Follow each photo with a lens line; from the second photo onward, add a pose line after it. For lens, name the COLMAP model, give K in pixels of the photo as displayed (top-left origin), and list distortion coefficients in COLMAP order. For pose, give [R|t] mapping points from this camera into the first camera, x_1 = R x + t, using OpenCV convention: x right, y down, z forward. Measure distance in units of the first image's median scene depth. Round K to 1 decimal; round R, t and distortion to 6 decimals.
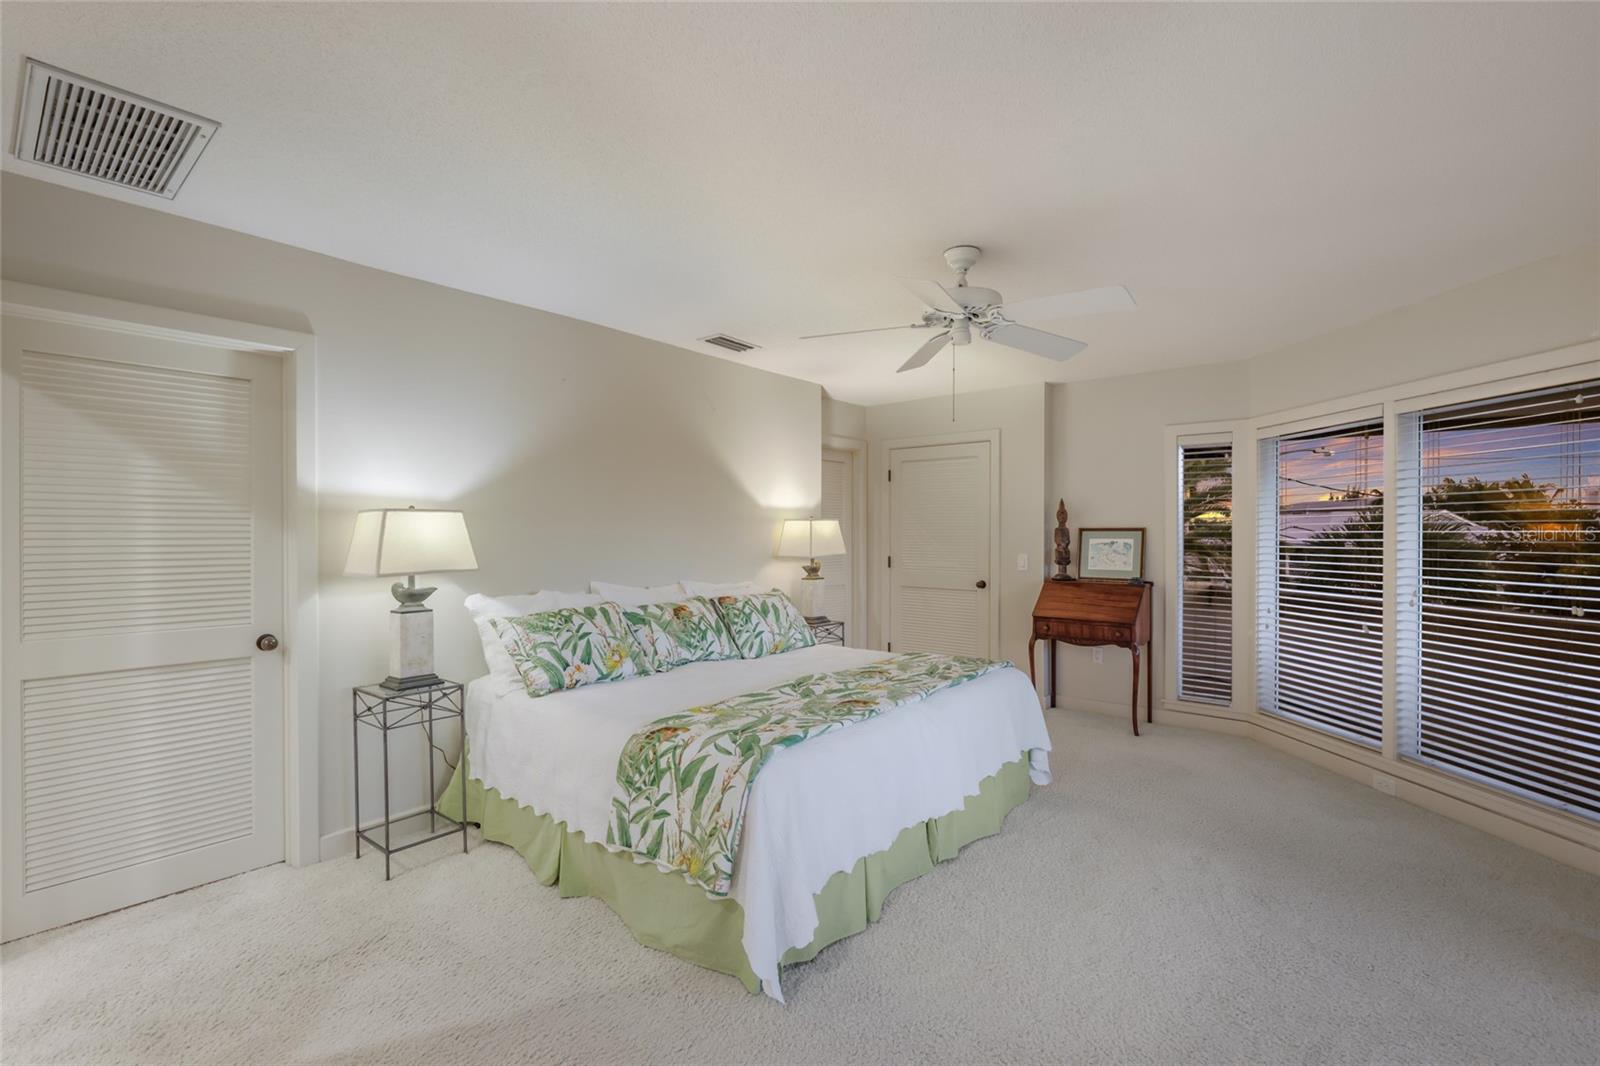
lens RADIAL K [[713.3, 0, 800.0], [0, 713.3, 533.0], [0, 0, 1]] dist [0.000314, 0.000034]
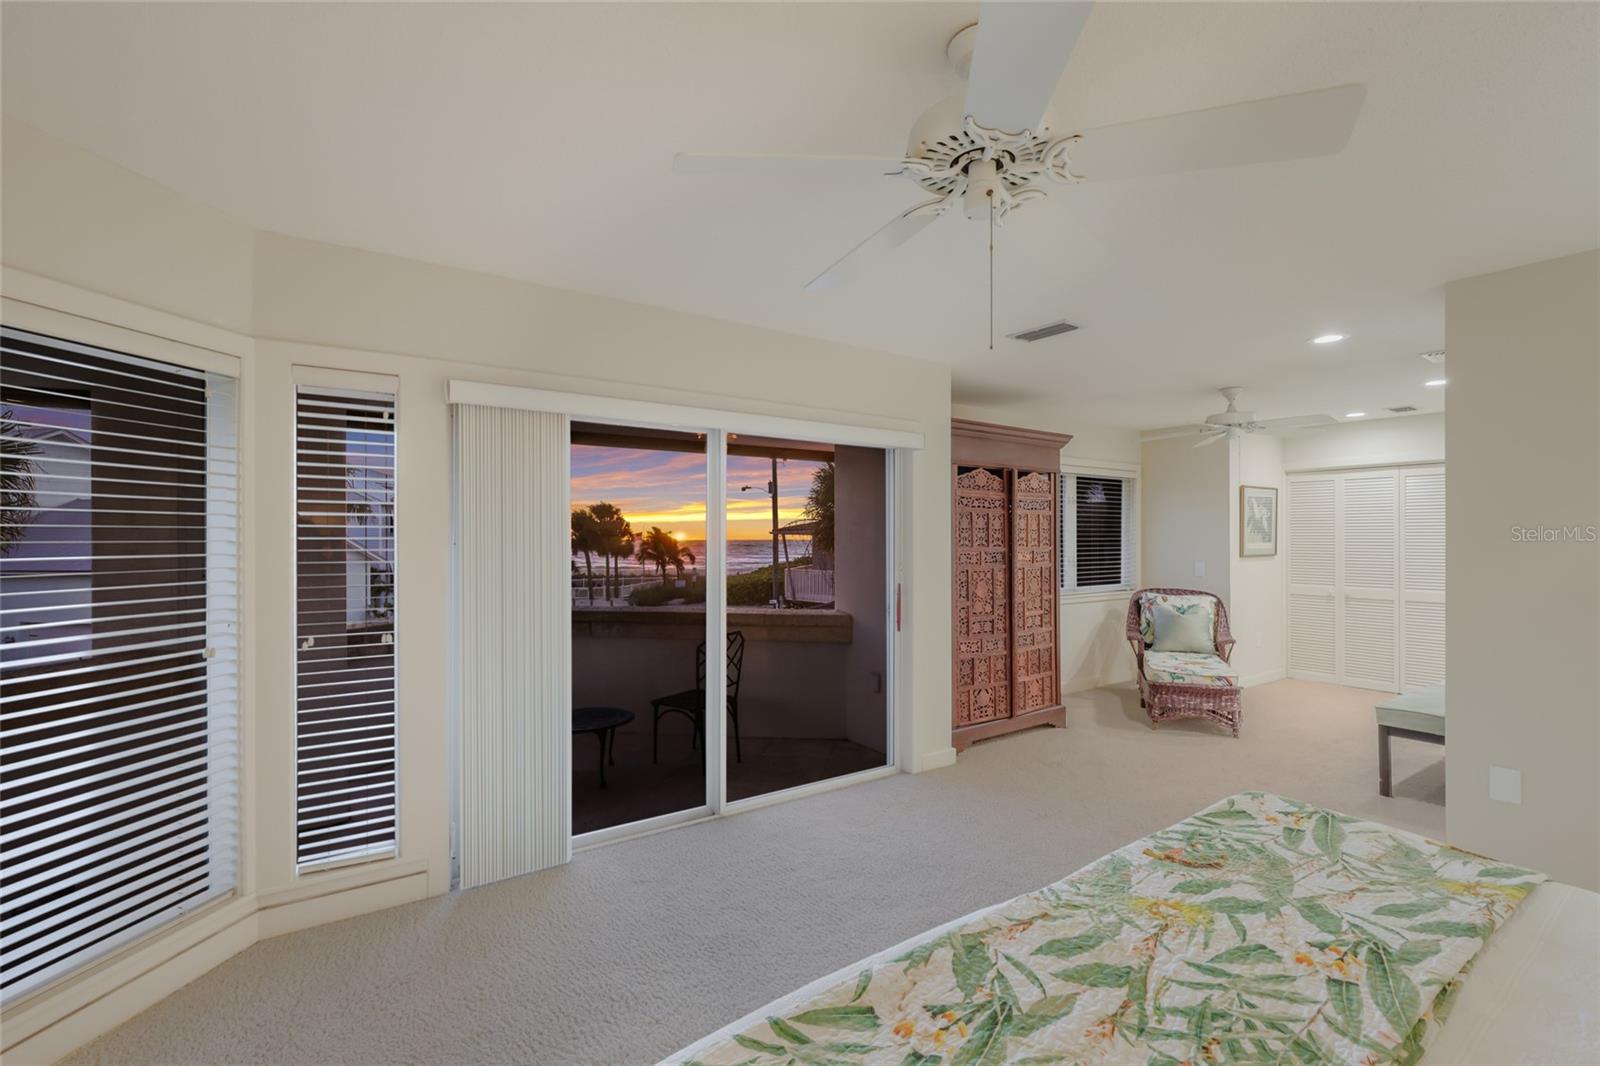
lens RADIAL K [[696.4, 0, 800.0], [0, 696.4, 533.0], [0, 0, 1]] dist [-0.010586, 0.000474]
pose [[-0.959956, -0.004330, 0.280116, 0.233815], [-0.006815, 0.999946, -0.007898, -0.019657], [-0.280067, -0.009491, -0.959934, 1.704411]]
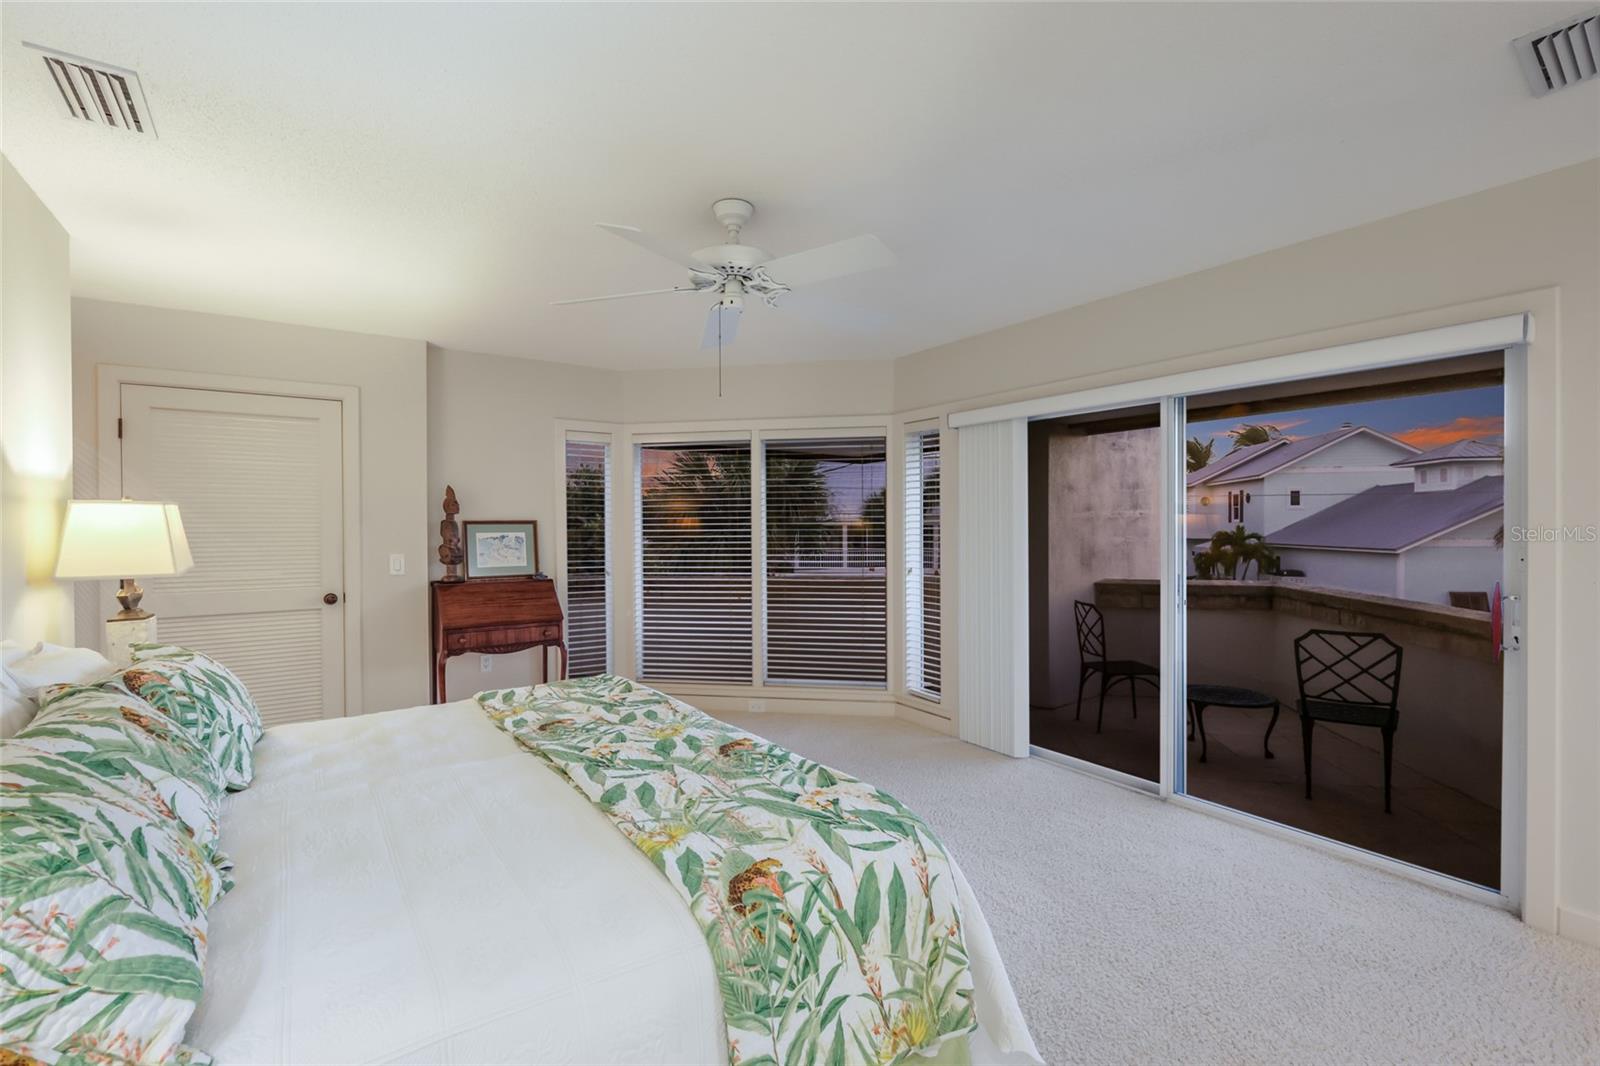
lens RADIAL K [[704.8, 0, 811.2], [0, 704.8, 532.5], [0, 0, 1]] dist [0.000584, 0.000049]
pose [[0.256125, -0.012744, 0.966560, -0.655443], [0.006103, 0.999914, 0.011567, 0.000000], [-0.966624, 0.002936, 0.256181, 0.761871]]
